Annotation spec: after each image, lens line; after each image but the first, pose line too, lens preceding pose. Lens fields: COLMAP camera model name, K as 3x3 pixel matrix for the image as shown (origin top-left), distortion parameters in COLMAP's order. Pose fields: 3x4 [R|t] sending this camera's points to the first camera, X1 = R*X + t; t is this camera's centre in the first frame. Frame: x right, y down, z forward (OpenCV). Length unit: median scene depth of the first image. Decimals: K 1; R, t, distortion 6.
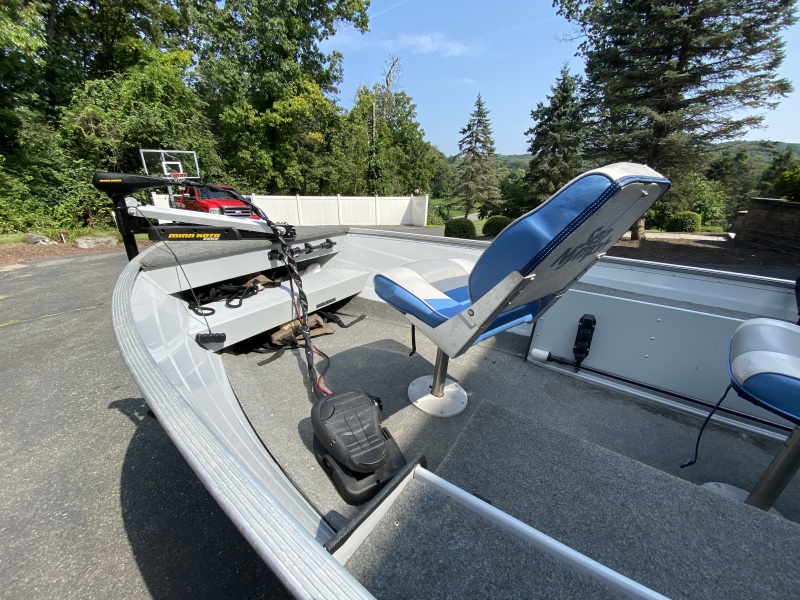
lens RADIAL K [[322.5, 0, 384.6], [0, 322.5, 298.4], [0, 0, 1]] dist [-0.020890, -0.004298]
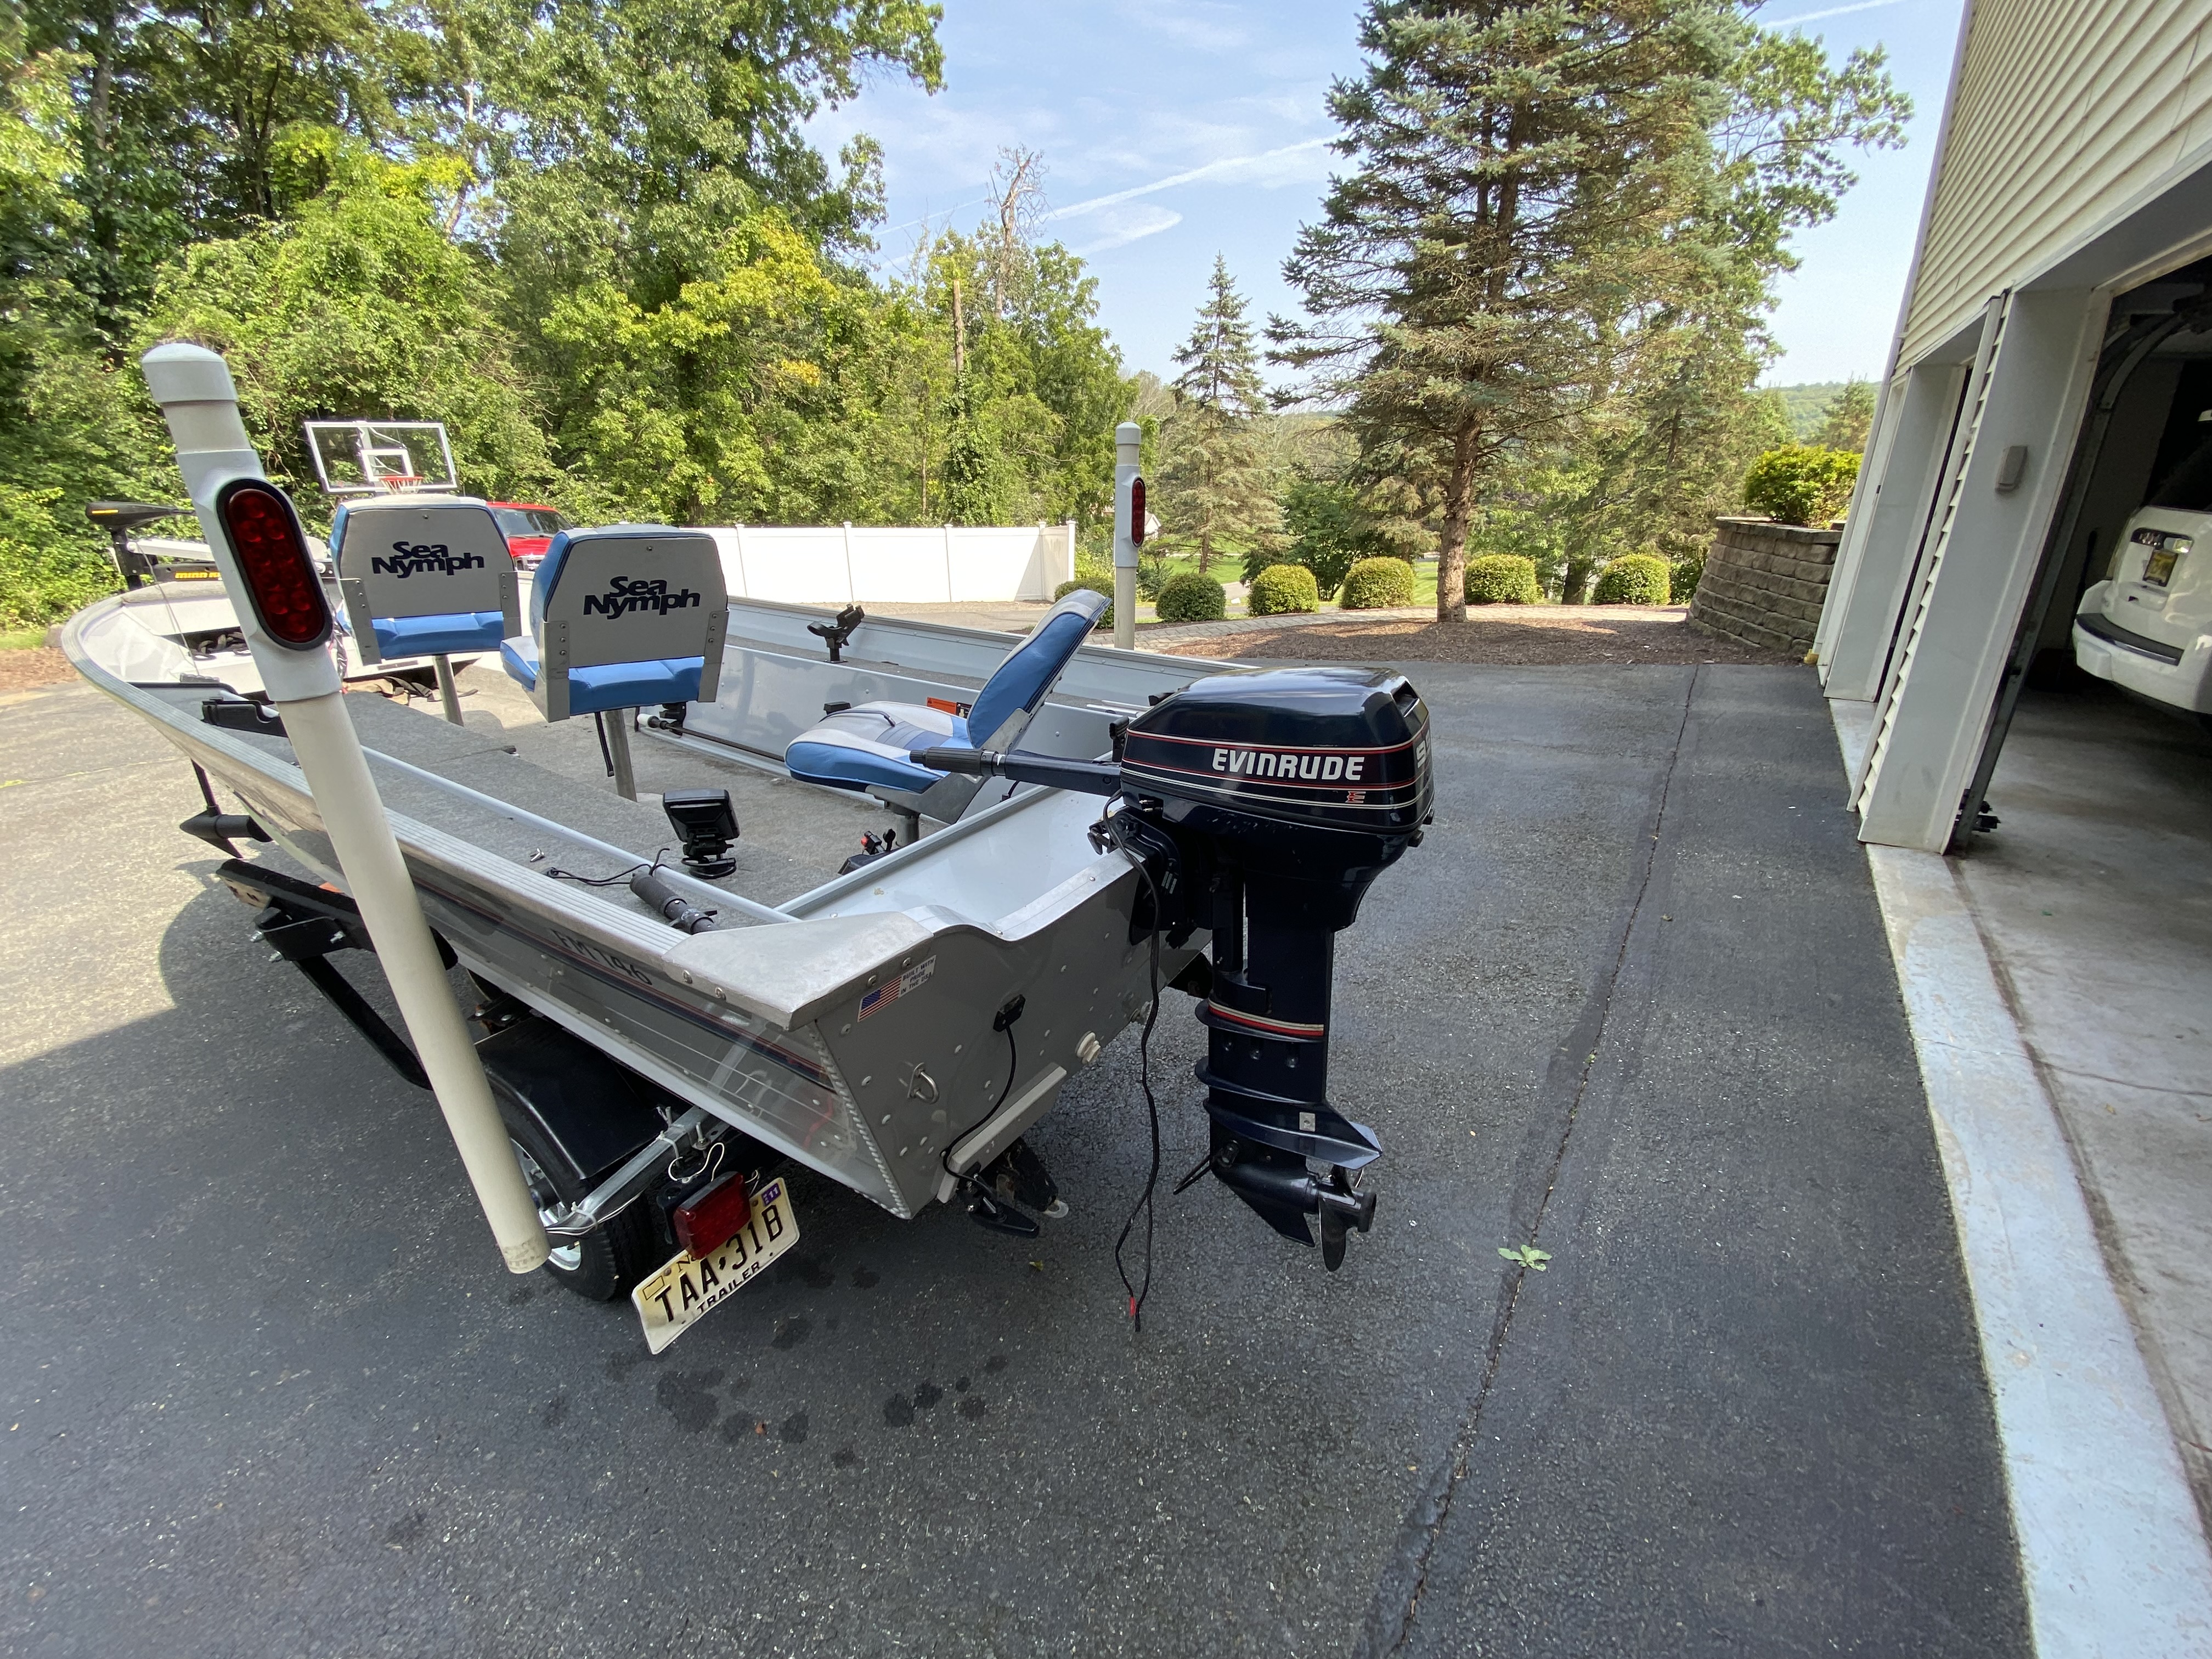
lens RADIAL K [[901.2, 0, 1085.1], [0, 901.2, 842.5], [0, 0, 1]] dist [-0.027436, -0.003543]
pose [[0.999879, -0.010680, 0.011277, 0.117673], [0.010351, 0.999532, 0.028792, 0.032407], [-0.011579, -0.028672, 0.999522, -0.091942]]
